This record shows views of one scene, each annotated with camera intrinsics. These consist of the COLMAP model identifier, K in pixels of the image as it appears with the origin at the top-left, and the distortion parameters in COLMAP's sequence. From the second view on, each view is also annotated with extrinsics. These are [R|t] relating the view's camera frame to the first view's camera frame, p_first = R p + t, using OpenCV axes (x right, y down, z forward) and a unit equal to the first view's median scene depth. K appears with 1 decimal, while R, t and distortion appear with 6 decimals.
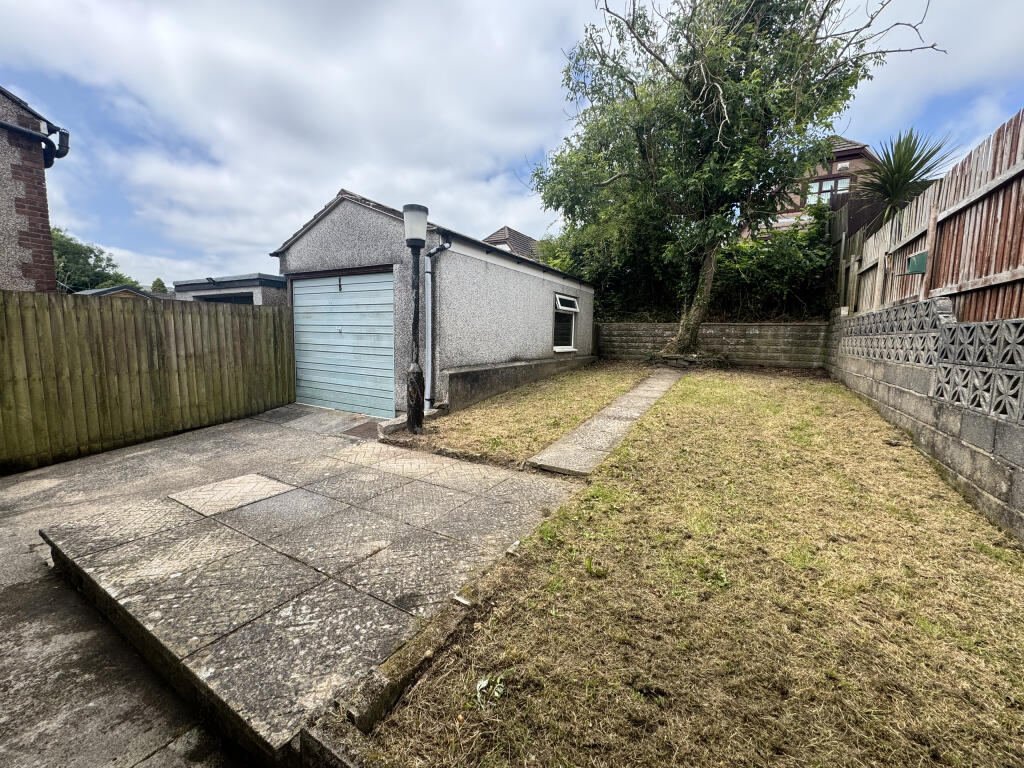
lens RADIAL K [[413.2, 0, 512.0], [0, 413.2, 384.0], [0, 0, 1]] dist [-0.000704, 0.000741]
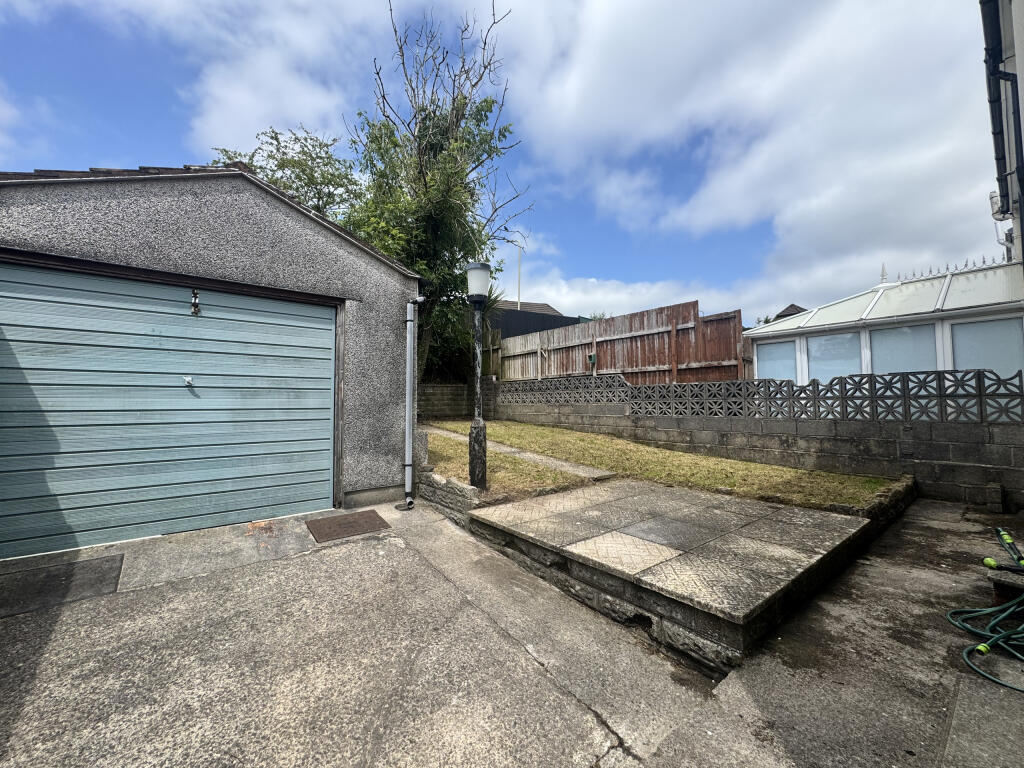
lens RADIAL K [[413.2, 0, 512.0], [0, 413.2, 384.0], [0, 0, 1]] dist [-0.000704, 0.000741]
pose [[0.353664, 0.019490, 0.935170, -1.502997], [0.122916, 0.990145, -0.067120, -0.072345], [-0.927261, 0.138685, 0.347783, 0.780369]]
